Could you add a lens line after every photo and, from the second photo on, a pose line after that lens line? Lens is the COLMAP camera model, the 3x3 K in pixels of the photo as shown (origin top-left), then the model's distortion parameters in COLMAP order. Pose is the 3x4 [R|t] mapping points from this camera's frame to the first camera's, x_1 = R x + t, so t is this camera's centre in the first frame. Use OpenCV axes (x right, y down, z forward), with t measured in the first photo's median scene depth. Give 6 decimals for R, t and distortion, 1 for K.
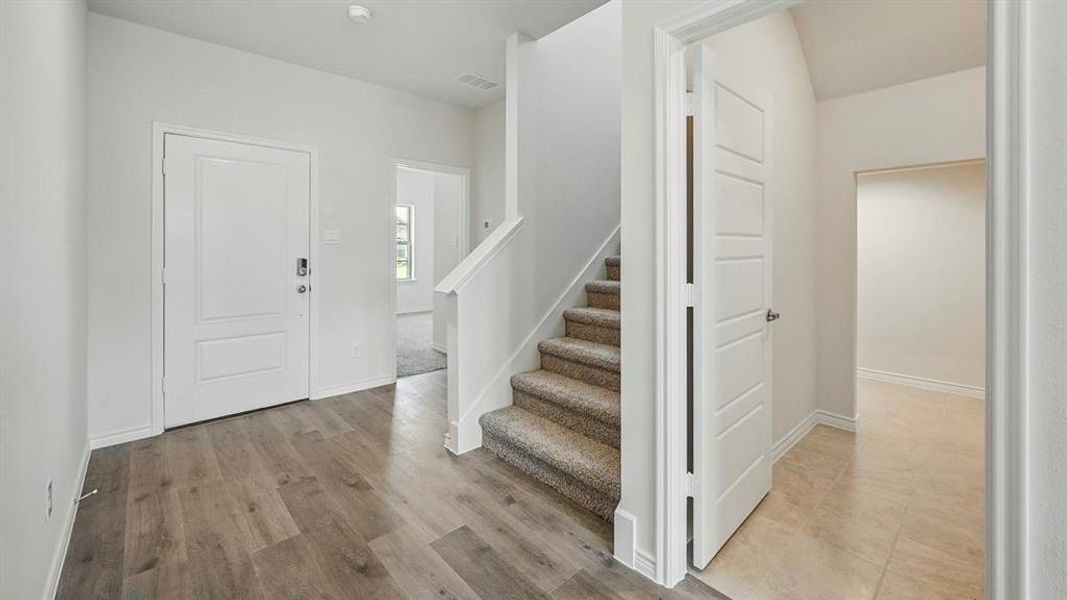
lens RADIAL K [[425.5, 0, 524.2], [0, 425.5, 297.3], [0, 0, 1]] dist [0.005983, 0.000460]
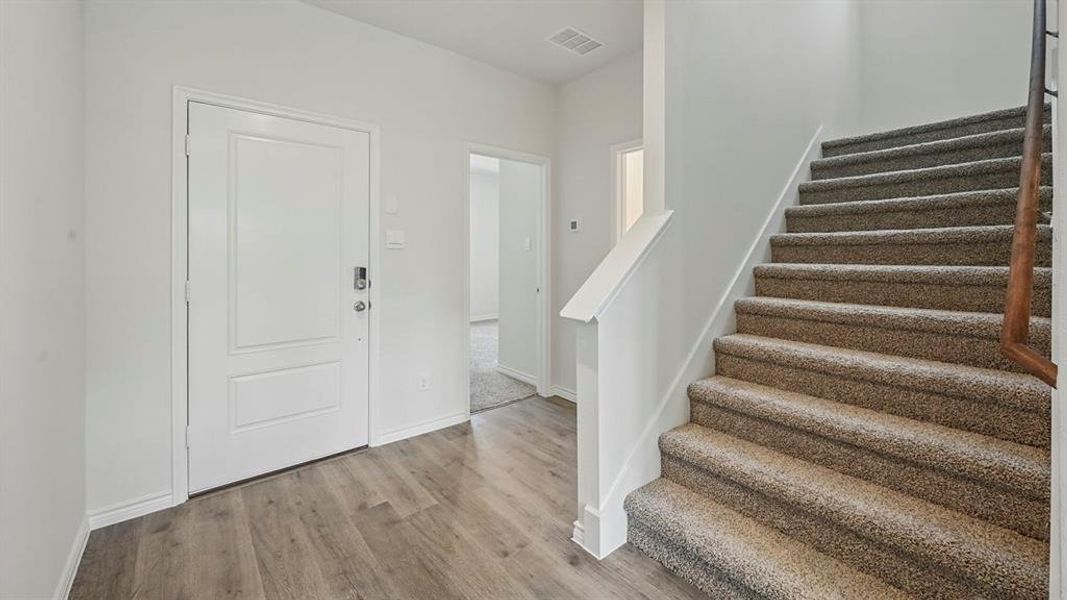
lens RADIAL K [[425.5, 0, 530.6], [0, 425.5, 306.6], [0, 0, 1]] dist [0.005983, 0.000460]
pose [[0.998841, 0.005716, -0.047786, -0.208993], [-0.005291, 0.999945, 0.009028, -0.033463], [0.047835, -0.008764, 0.998817, 0.283917]]
